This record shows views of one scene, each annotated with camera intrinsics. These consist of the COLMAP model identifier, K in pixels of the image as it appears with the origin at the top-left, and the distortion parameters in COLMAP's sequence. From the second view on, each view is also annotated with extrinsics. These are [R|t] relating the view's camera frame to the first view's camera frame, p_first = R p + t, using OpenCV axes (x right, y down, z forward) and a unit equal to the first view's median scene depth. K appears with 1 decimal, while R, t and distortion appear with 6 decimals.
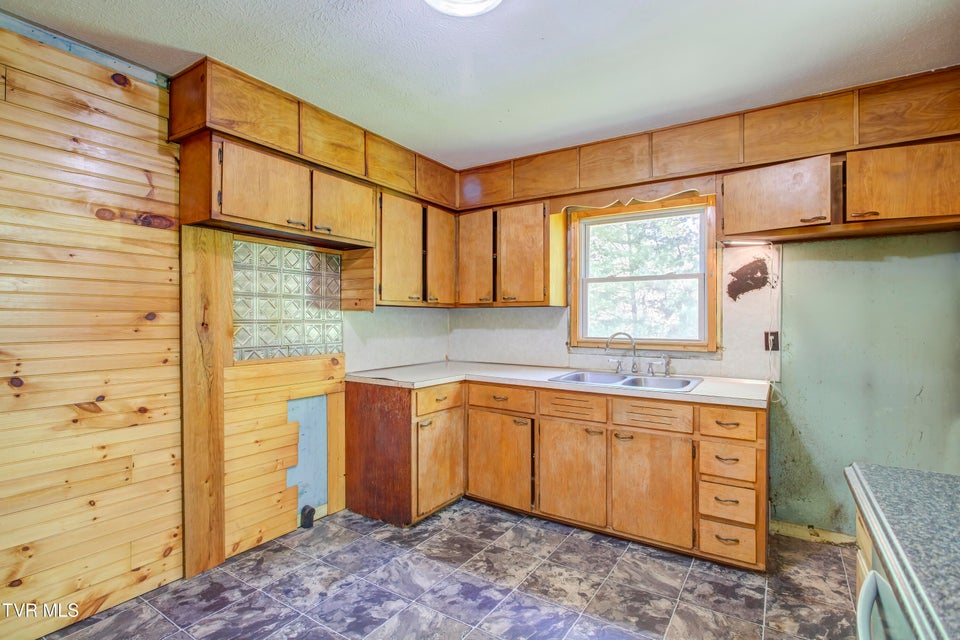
lens RADIAL K [[462.4, 0, 480.0], [0, 462.4, 320.0], [0, 0, 1]] dist [-0.014788, 0.000939]
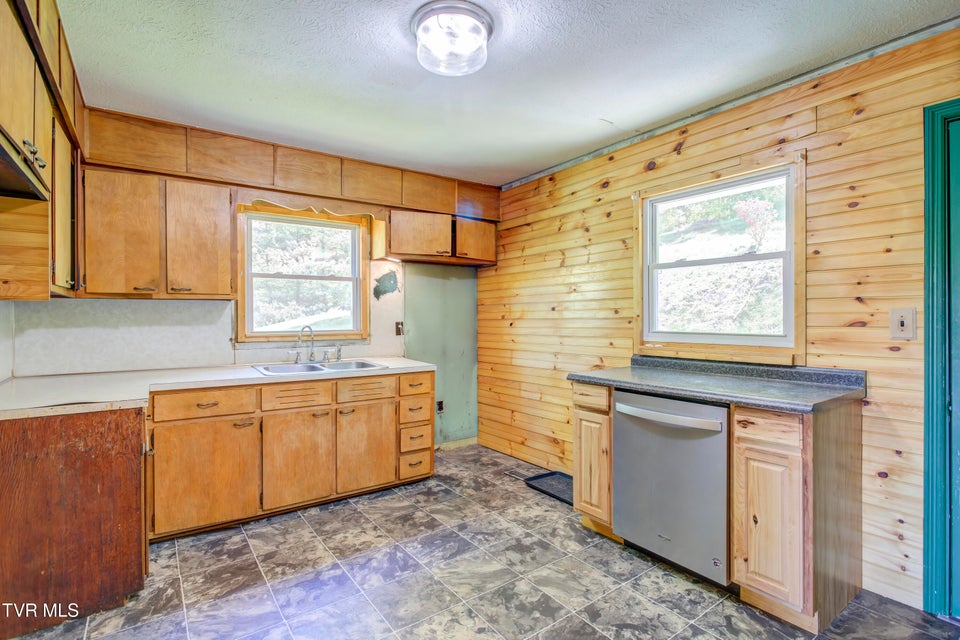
lens RADIAL K [[462.4, 0, 480.0], [0, 462.4, 320.0], [0, 0, 1]] dist [-0.014788, 0.000939]
pose [[0.360665, -0.012847, 0.932607, -0.668651], [0.004536, 0.999917, 0.012020, 0.002298], [-0.932684, -0.000105, 0.360693, 0.244293]]
